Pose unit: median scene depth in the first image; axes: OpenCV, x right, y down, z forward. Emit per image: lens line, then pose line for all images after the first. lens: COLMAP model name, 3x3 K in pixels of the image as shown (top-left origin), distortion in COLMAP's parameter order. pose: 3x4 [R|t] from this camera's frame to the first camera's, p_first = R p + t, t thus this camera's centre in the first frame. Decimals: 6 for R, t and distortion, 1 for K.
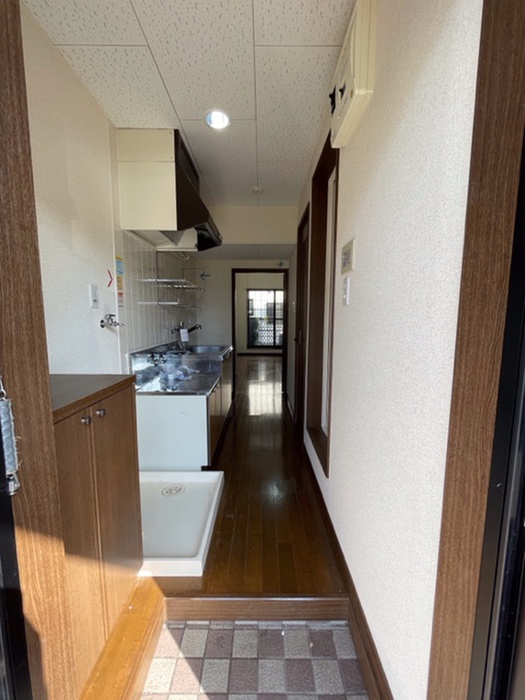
lens RADIAL K [[281.9, 0, 264.4], [0, 281.9, 349.6], [0, 0, 1]] dist [-0.000281, 0.000251]
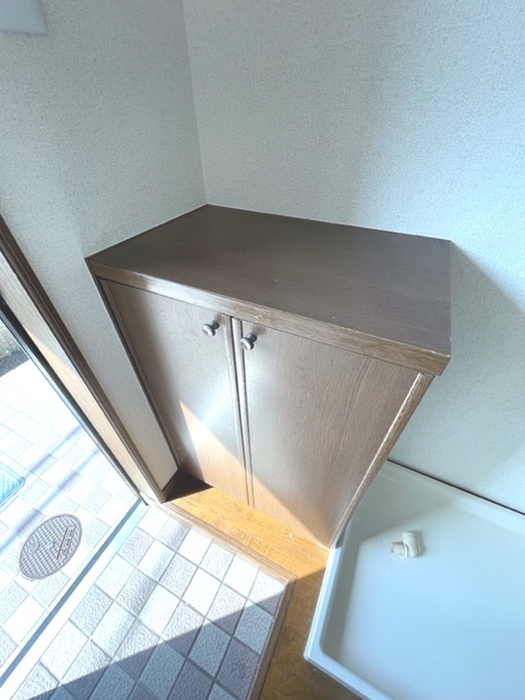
lens RADIAL K [[281.9, 0, 263.2], [0, 281.9, 350.9], [0, 0, 1]] dist [-0.000281, 0.000251]
pose [[-0.445318, 0.598548, -0.665907, -0.126919], [-0.102689, 0.704672, 0.702063, -0.059992], [0.889464, 0.381023, -0.252339, 0.601282]]
